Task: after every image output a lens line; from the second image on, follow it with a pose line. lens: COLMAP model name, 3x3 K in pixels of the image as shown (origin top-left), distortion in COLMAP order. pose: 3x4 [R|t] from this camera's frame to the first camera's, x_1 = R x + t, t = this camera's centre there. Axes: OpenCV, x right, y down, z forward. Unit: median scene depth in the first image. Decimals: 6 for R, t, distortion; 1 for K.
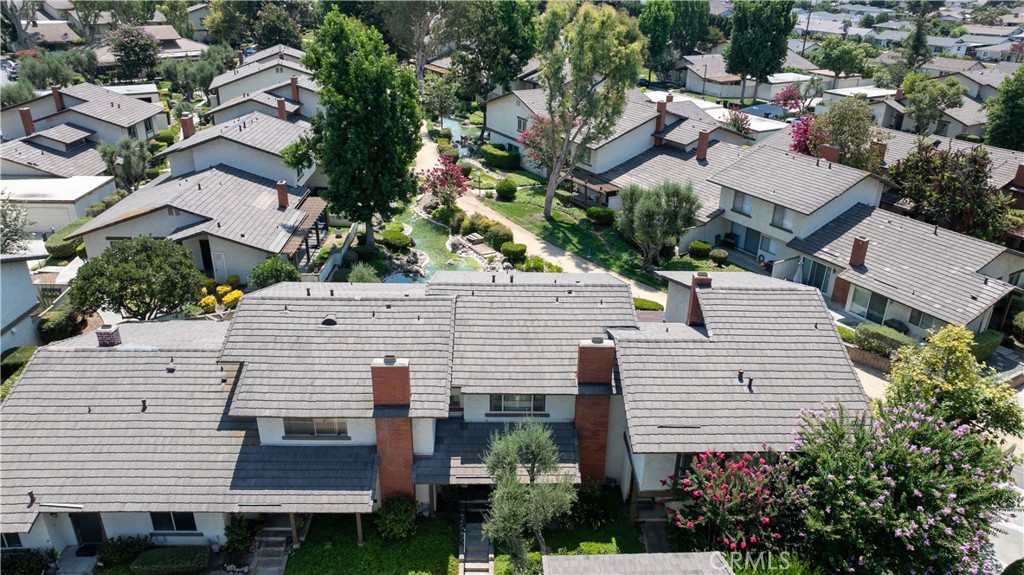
lens RADIAL K [[715.0, 0, 512.0], [0, 715.0, 287.5], [0, 0, 1]] dist [-0.014577, 0.001564]
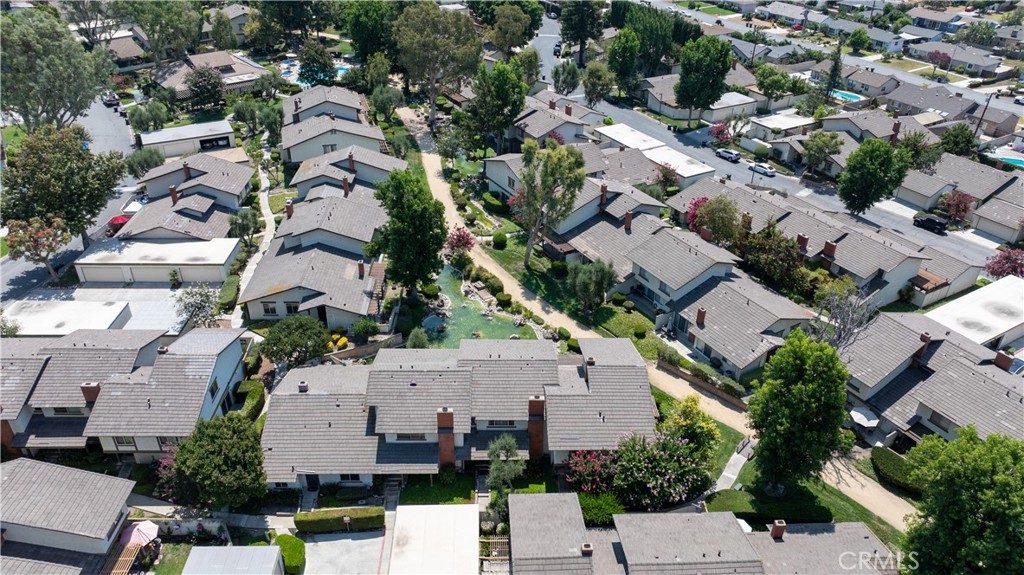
lens RADIAL K [[715.0, 0, 512.0], [0, 715.0, 287.5], [0, 0, 1]] dist [-0.014577, 0.001564]
pose [[0.999999, -0.001179, -0.001102, 0.027965], [0.001308, 0.992088, 0.125540, -0.336939], [0.000945, -0.125542, 0.992088, -0.718866]]
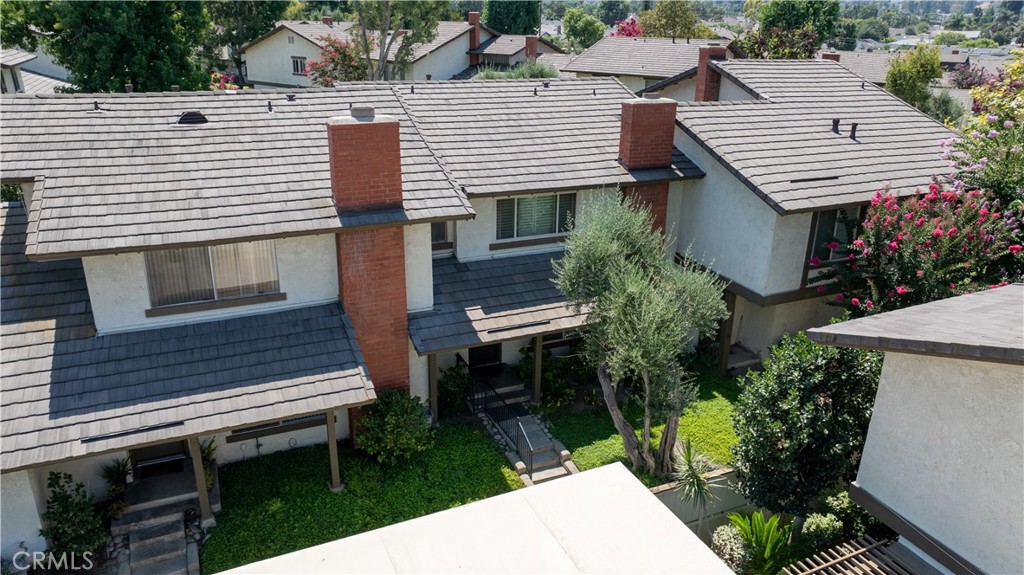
lens RADIAL K [[715.0, 0, 512.0], [0, 715.0, 287.5], [0, 0, 1]] dist [-0.014577, 0.001564]
pose [[0.918836, -0.137620, 0.369865, -0.165782], [0.161430, 0.986297, -0.034048, 0.155035], [-0.360111, 0.090992, 0.928461, 0.275417]]
